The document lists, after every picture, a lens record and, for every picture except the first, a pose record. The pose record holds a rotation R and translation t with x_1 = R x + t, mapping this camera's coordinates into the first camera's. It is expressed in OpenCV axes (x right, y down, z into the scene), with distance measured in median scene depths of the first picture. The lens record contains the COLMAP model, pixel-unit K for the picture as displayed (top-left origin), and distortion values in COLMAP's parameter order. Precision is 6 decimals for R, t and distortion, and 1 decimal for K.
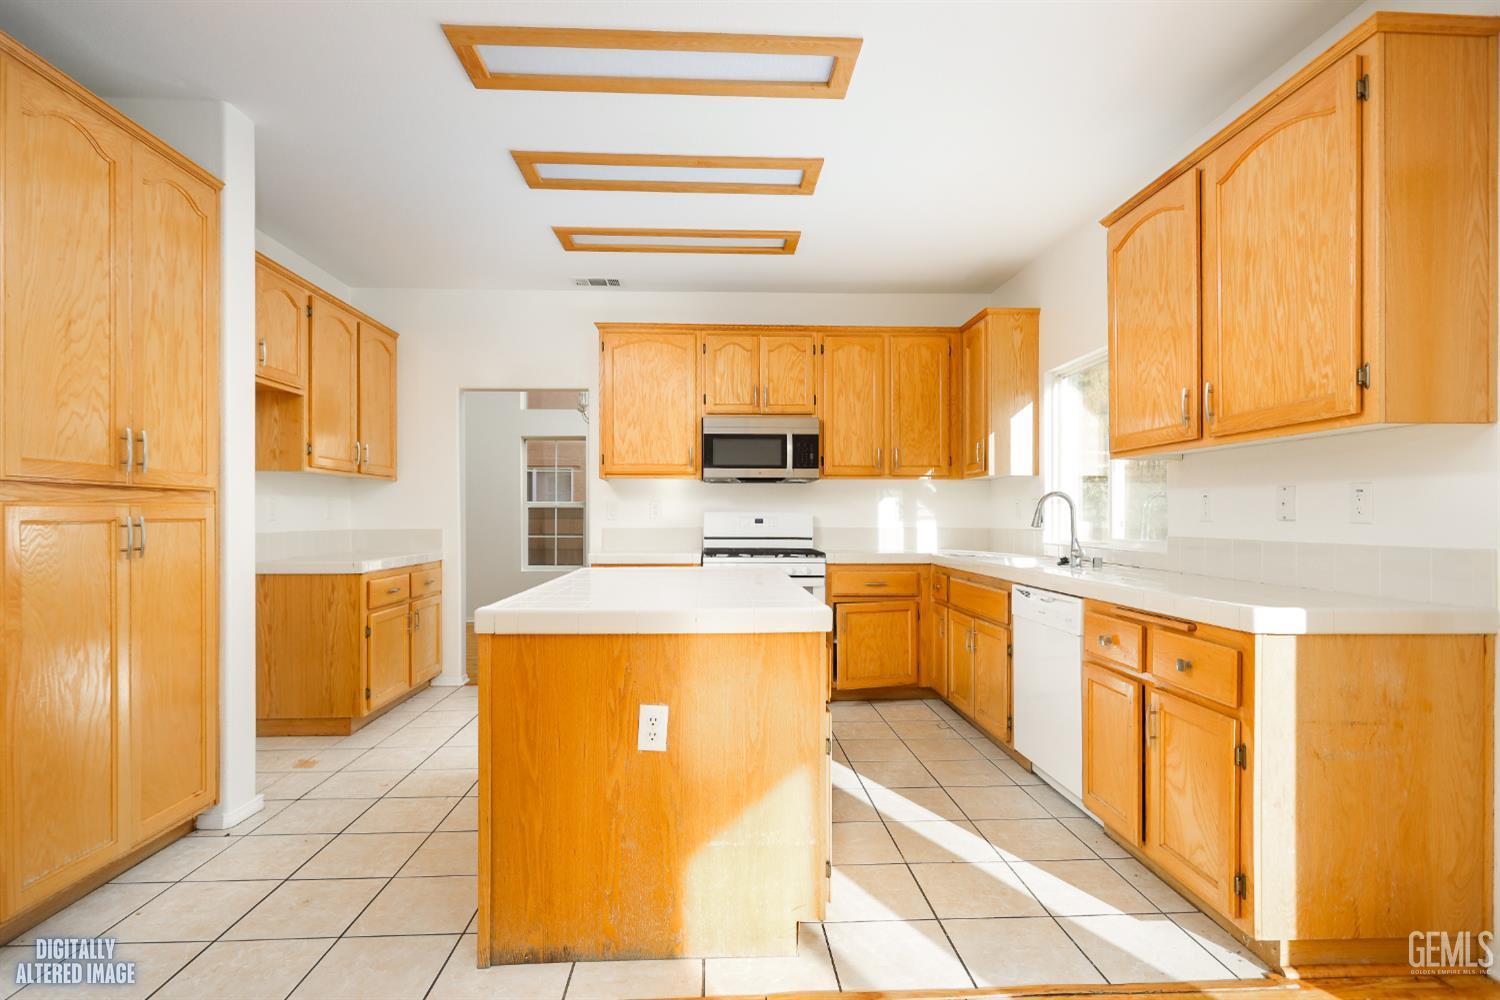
lens RADIAL K [[717.5, 0, 752.6], [0, 717.5, 504.6], [0, 0, 1]] dist [-0.001886, 0.000749]
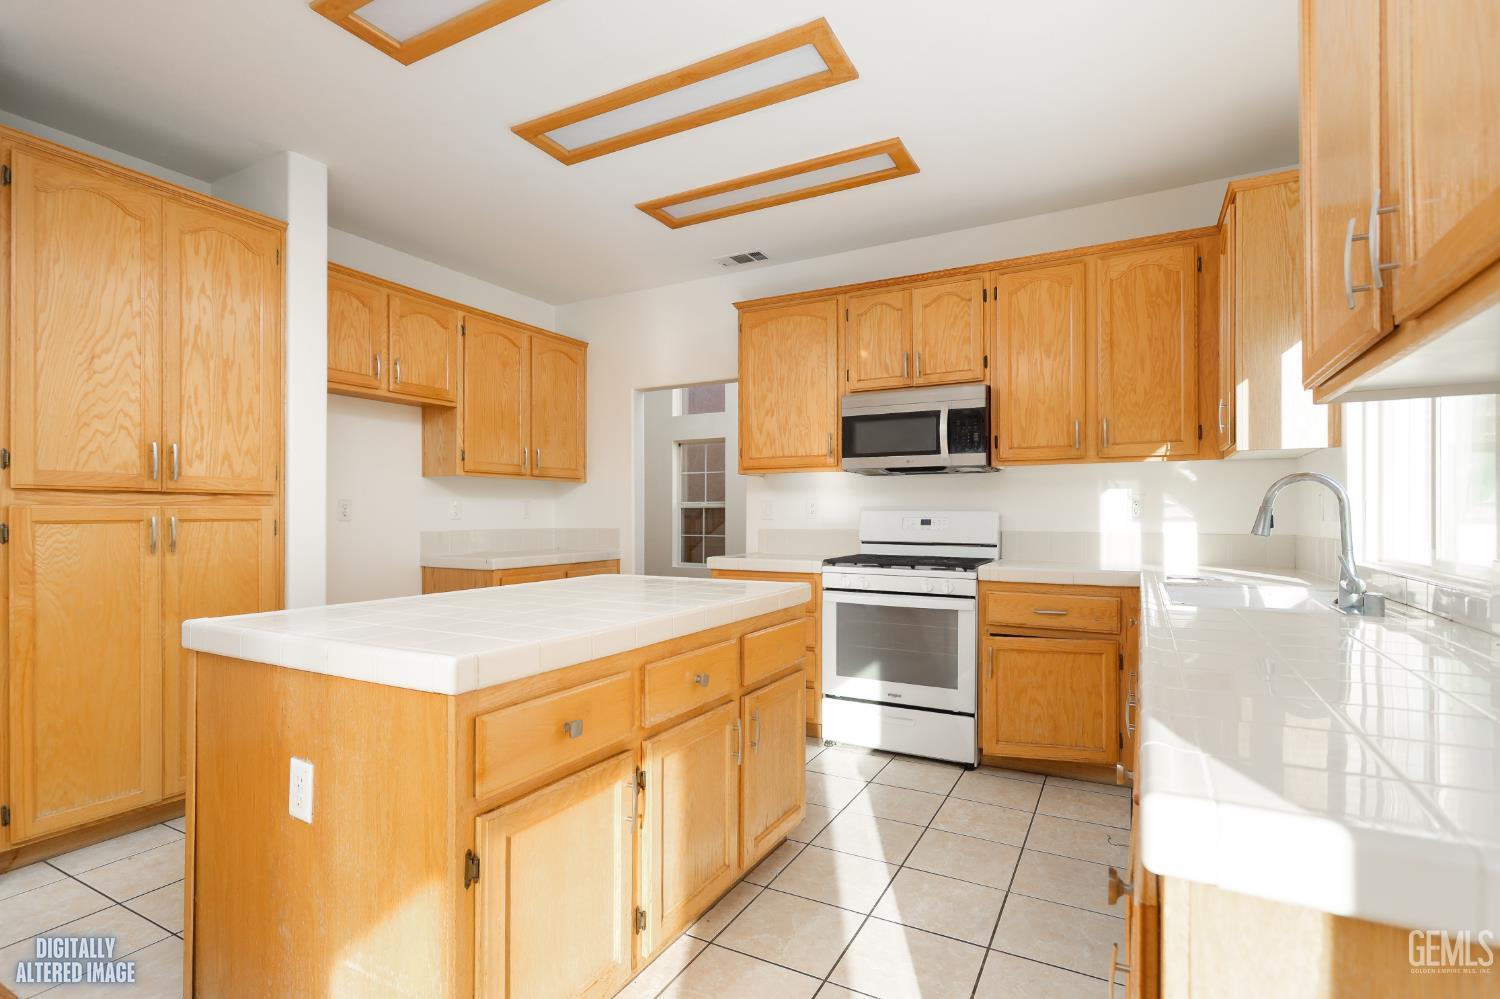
lens RADIAL K [[717.5, 0, 752.6], [0, 717.5, 504.1], [0, 0, 1]] dist [-0.001886, 0.000749]
pose [[0.856540, -0.008237, -0.516015, 0.269575], [0.008895, 0.999960, -0.001199, 0.002404], [0.516004, -0.003563, 0.856579, 0.231665]]
